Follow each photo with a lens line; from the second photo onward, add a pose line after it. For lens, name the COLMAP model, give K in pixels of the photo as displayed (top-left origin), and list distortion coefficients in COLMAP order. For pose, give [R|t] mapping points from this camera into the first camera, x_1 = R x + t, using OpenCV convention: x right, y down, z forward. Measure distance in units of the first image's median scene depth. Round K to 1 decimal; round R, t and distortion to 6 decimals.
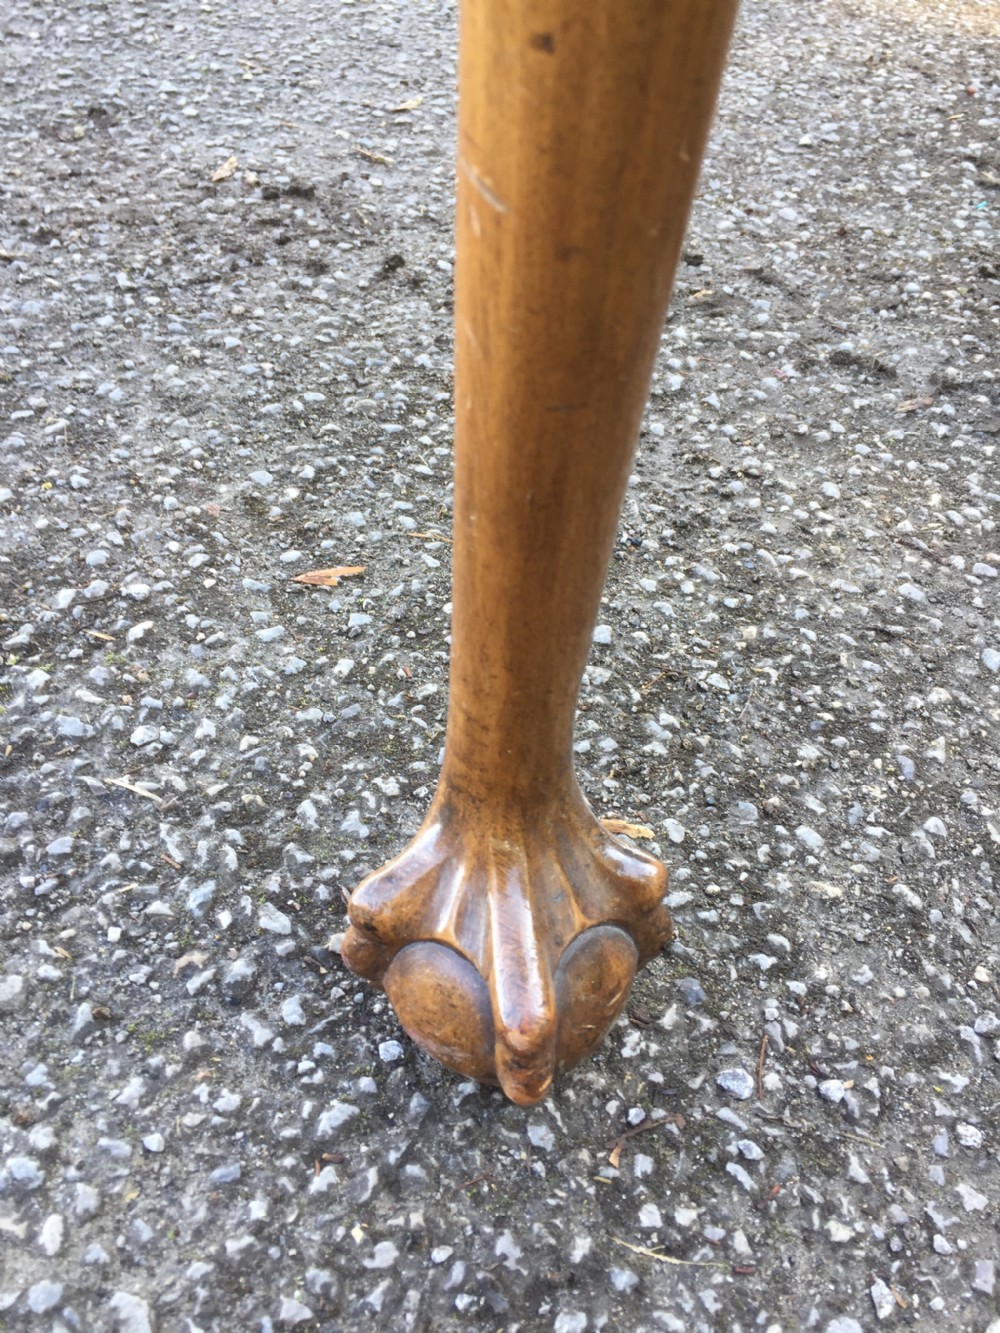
lens RADIAL K [[1161.4, 0, 491.7], [0, 1161.4, 666.8], [0, 0, 1]] dist [0.079095, -0.109691]
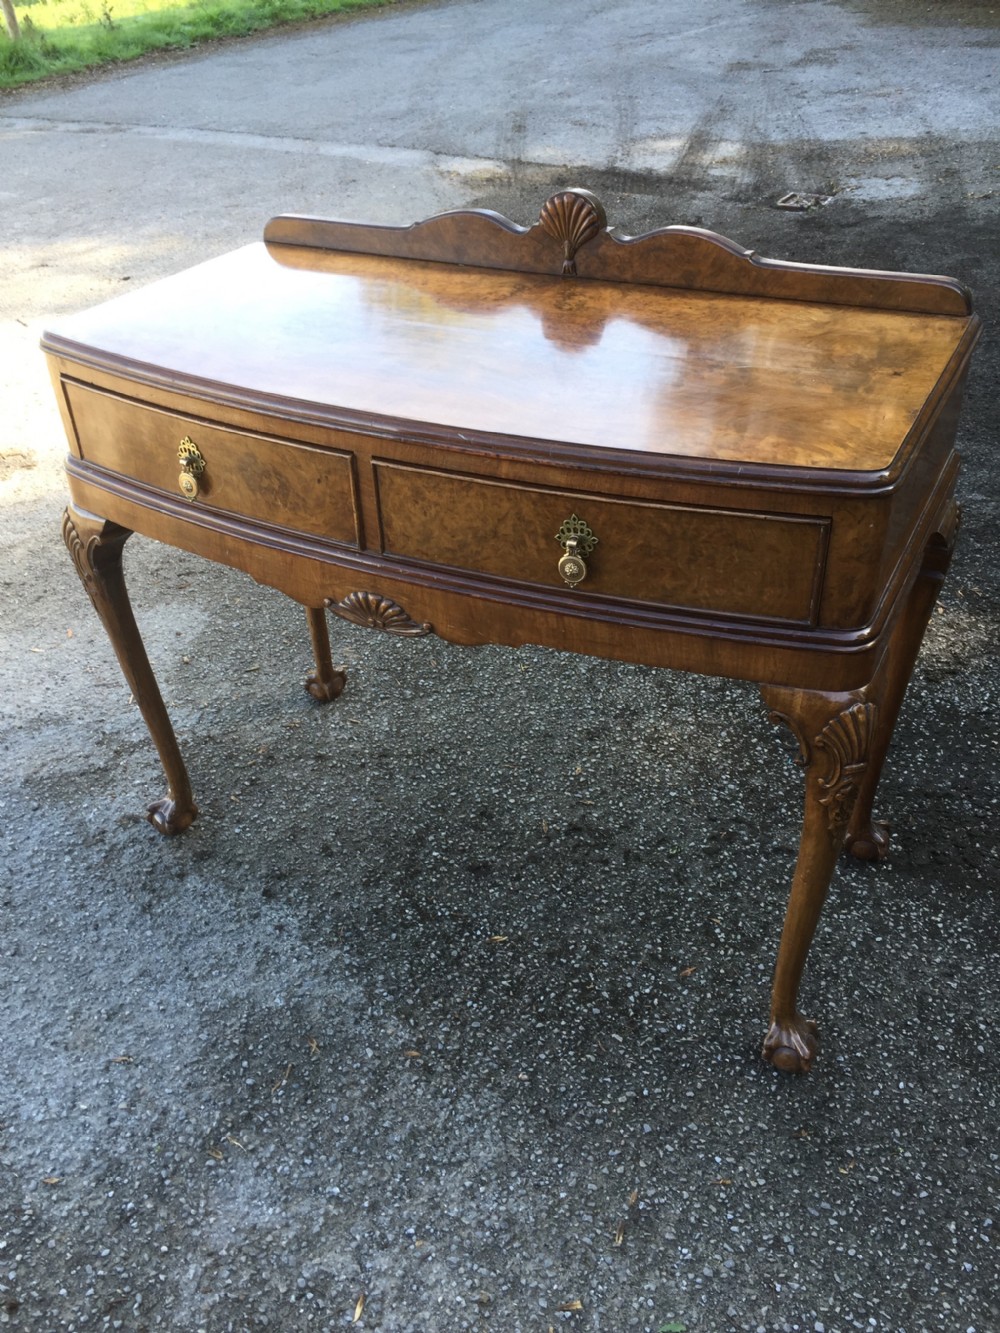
lens RADIAL K [[1161.4, 0, 481.5], [0, 1161.4, 644.1], [0, 0, 1]] dist [0.079095, -0.109691]
pose [[0.953162, -0.254630, 0.163236, -1.160757], [0.282096, 0.943088, -0.176089, -0.619623], [-0.109109, 0.213889, 0.970745, -2.924633]]
